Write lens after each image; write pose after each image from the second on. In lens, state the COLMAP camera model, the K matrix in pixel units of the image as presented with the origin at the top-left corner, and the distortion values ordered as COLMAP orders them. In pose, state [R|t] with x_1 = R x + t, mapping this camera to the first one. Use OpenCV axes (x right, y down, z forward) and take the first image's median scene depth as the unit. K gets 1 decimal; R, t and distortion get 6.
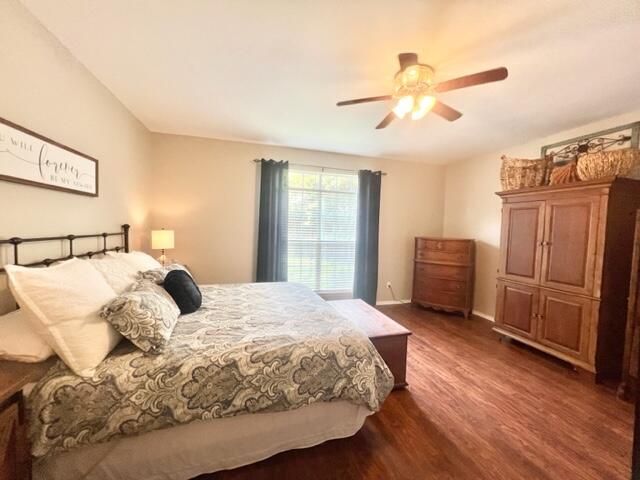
lens RADIAL K [[256.7, 0, 320.0], [0, 256.7, 240.0], [0, 0, 1]] dist [0.001626, 0.000166]
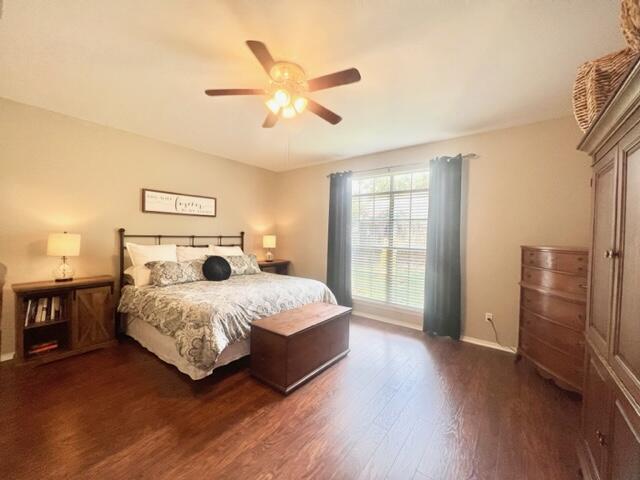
lens RADIAL K [[256.7, 0, 320.0], [0, 256.7, 240.0], [0, 0, 1]] dist [0.001626, 0.000166]
pose [[0.579913, 0.002714, -0.814674, 0.762625], [-0.043347, 0.998681, -0.027529, 0.016738], [0.813525, 0.051278, 0.579265, 0.340197]]
